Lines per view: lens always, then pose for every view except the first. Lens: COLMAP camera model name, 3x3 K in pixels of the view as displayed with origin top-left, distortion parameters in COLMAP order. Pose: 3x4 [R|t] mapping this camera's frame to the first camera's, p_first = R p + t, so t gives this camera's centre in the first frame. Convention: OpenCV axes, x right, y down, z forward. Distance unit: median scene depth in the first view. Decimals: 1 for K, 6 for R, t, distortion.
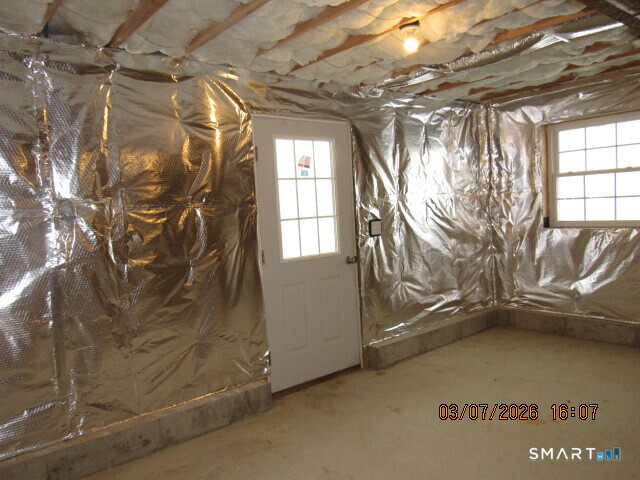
lens RADIAL K [[498.3, 0, 320.0], [0, 498.3, 240.0], [0, 0, 1]] dist [0.000076, 0.002056]
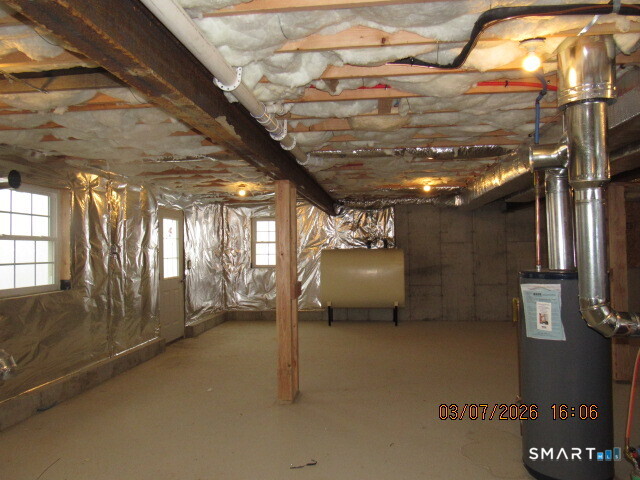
lens RADIAL K [[498.3, 0, 320.0], [0, 498.3, 240.0], [0, 0, 1]] dist [0.000076, 0.002056]
pose [[0.719402, 0.062325, 0.691792, -0.750769], [0.015912, 0.994226, -0.106119, 0.080809], [-0.694411, 0.087350, 0.714257, -0.644305]]
